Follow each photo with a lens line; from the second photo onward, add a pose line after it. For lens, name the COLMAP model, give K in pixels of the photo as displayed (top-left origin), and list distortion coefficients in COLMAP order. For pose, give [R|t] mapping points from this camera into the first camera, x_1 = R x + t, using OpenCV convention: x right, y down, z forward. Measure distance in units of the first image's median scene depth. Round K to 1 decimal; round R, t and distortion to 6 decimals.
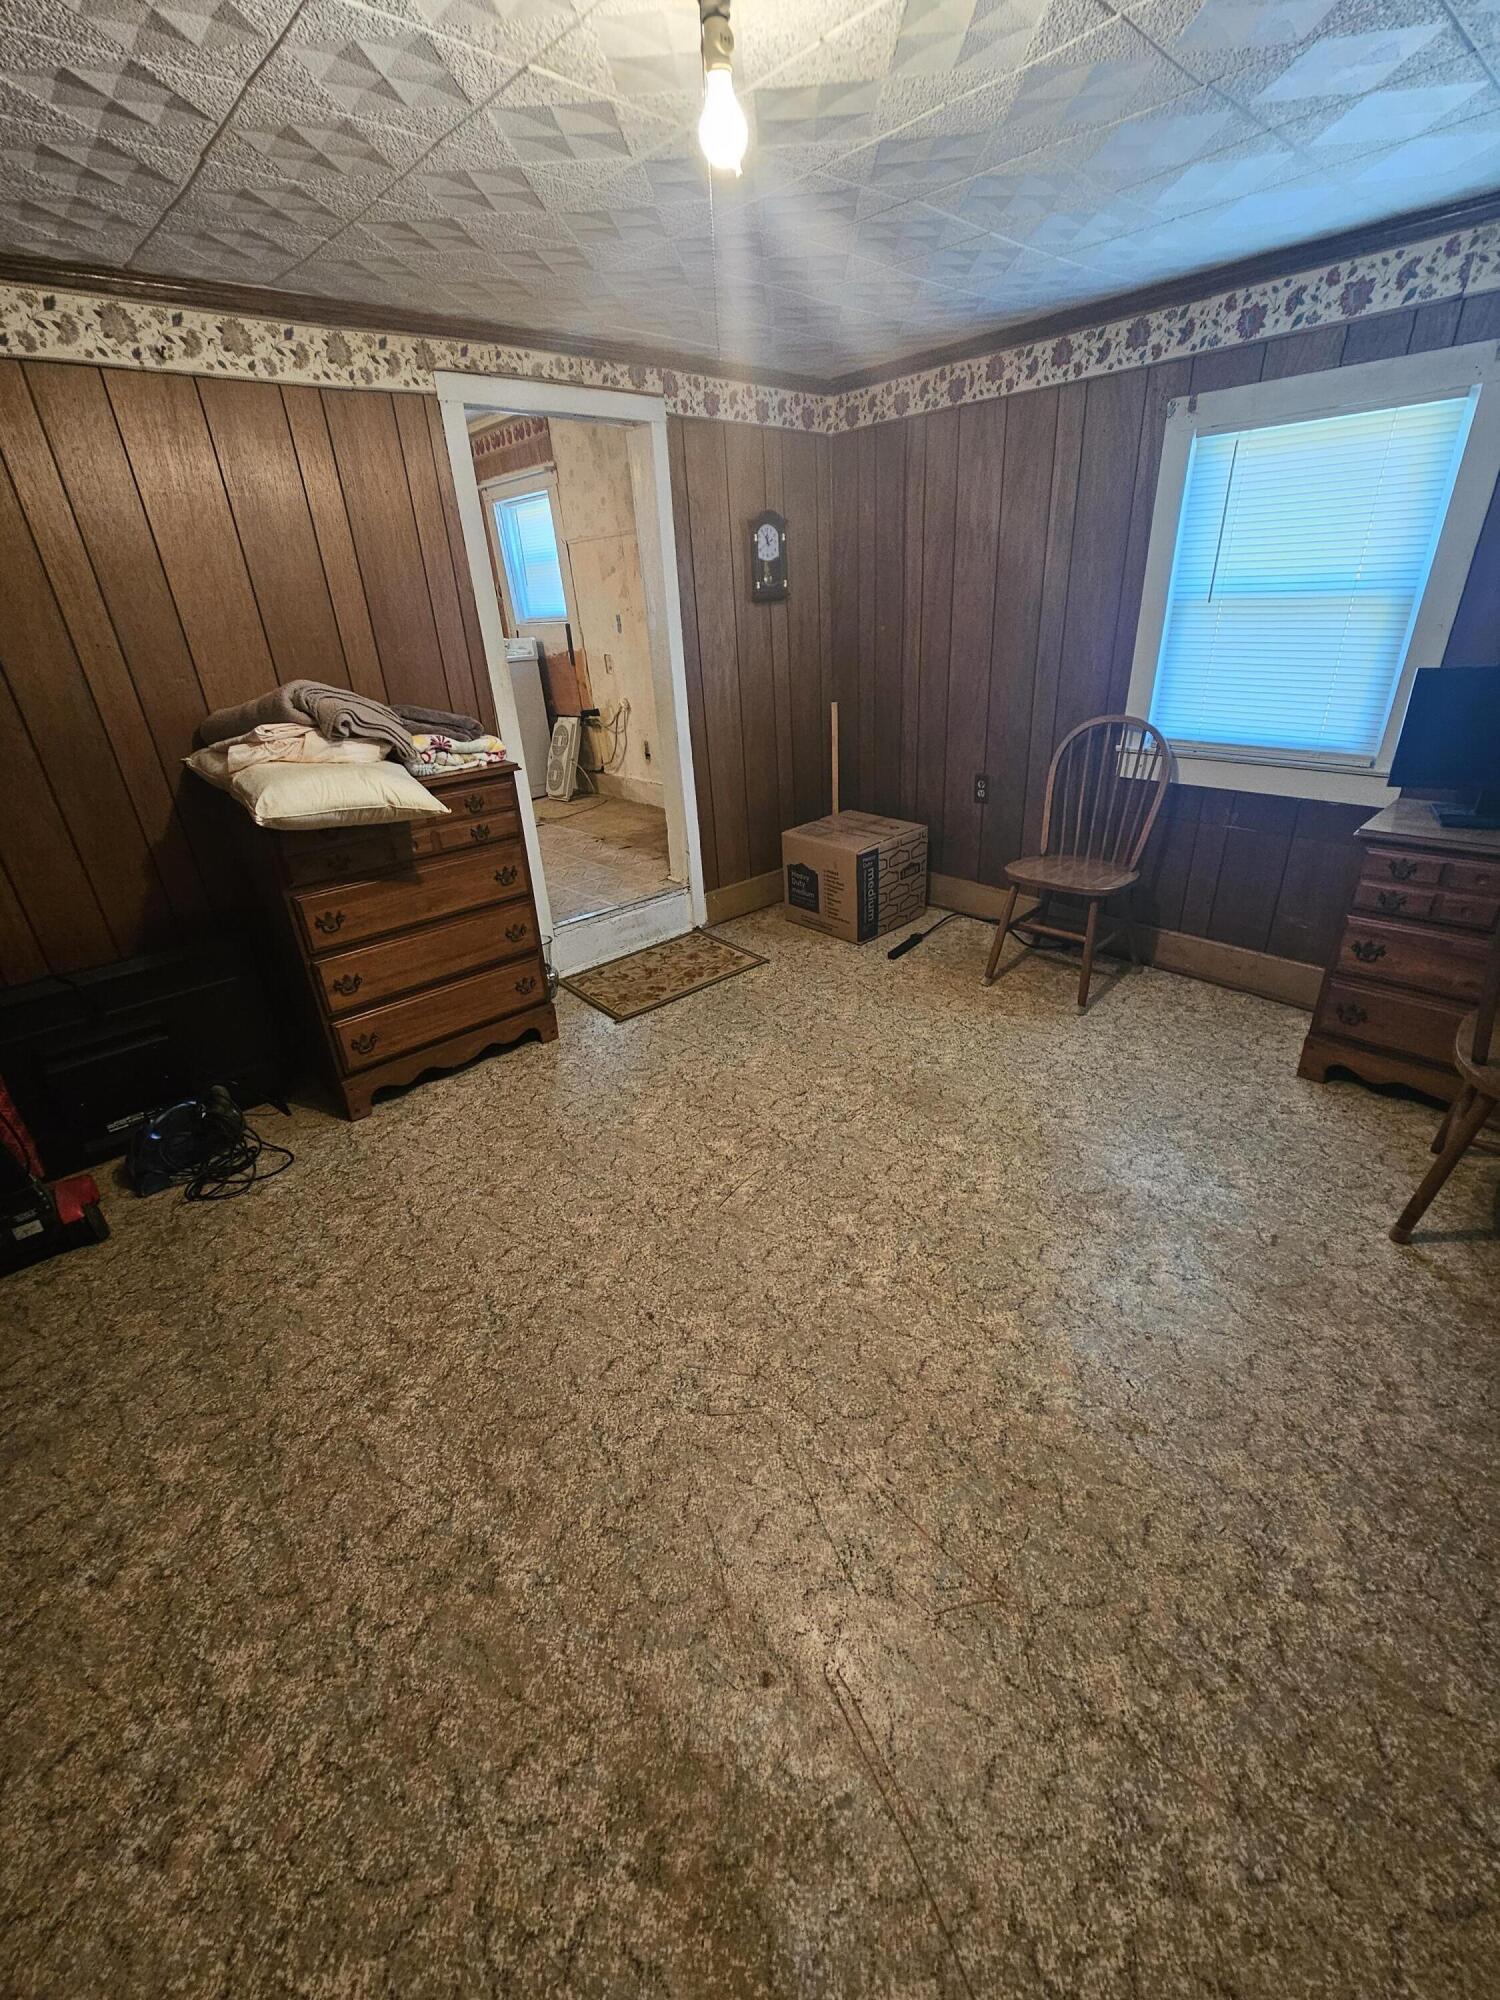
lens RADIAL K [[819.8, 0, 764.4], [0, 819.8, 1000.5], [0, 0, 1]] dist [0.000028, -0.000134]
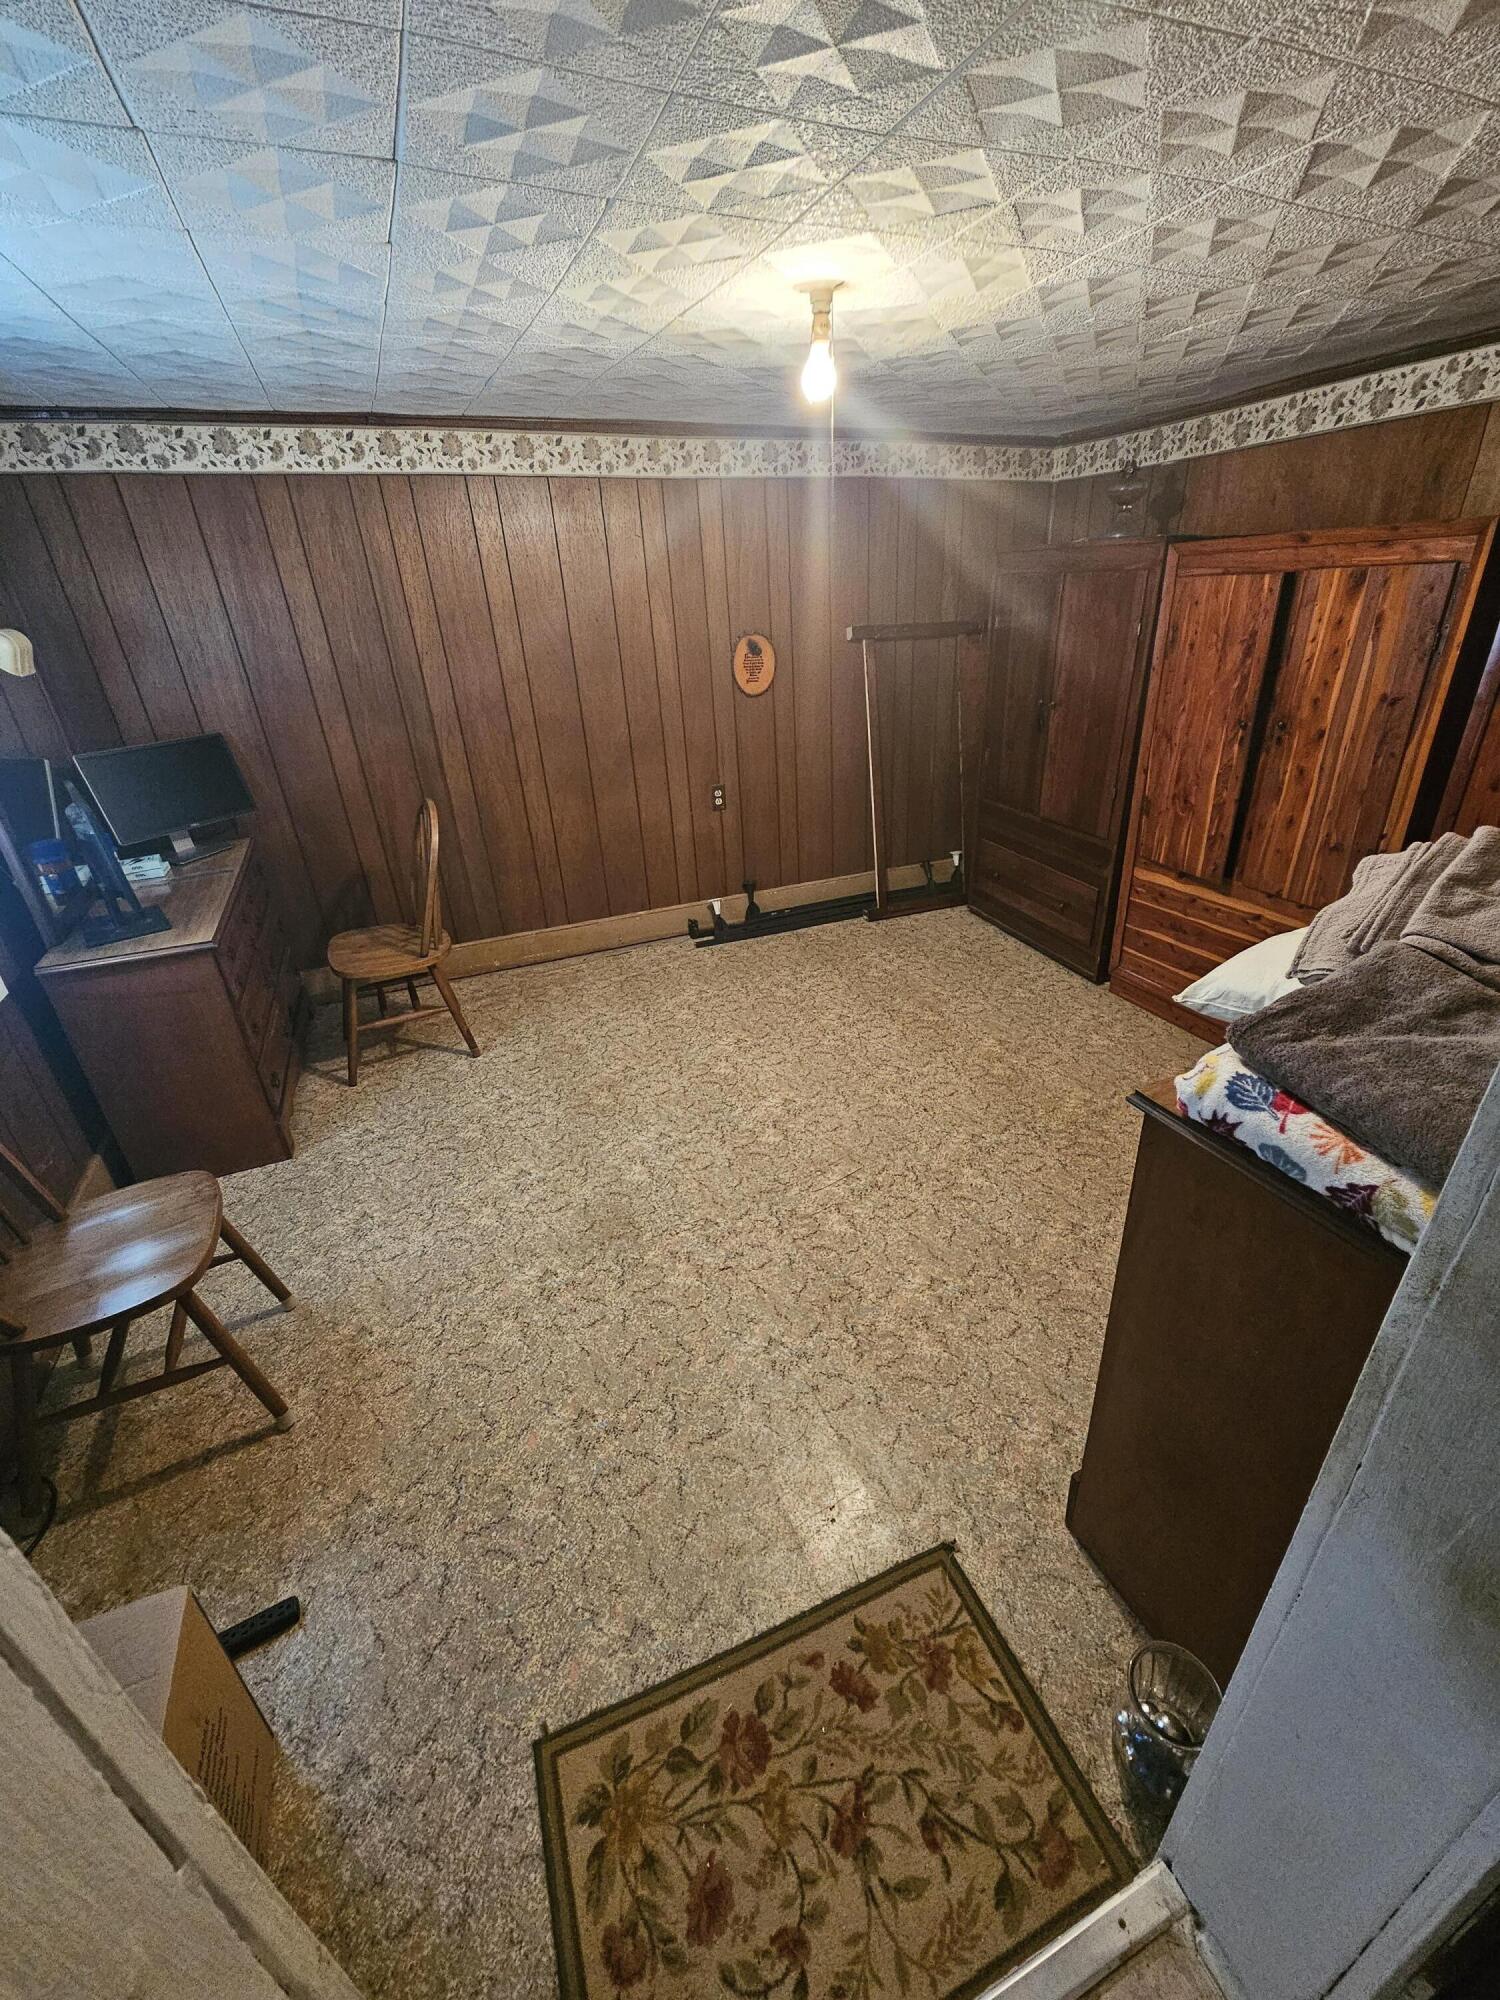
lens RADIAL K [[819.8, 0, 764.4], [0, 819.8, 1000.5], [0, 0, 1]] dist [0.000028, -0.000134]
pose [[-0.935902, -0.084073, 0.342080, -0.217257], [0.225871, 0.601966, 0.765911, -0.584052], [-0.270313, 0.794084, -0.544392, 1.045957]]
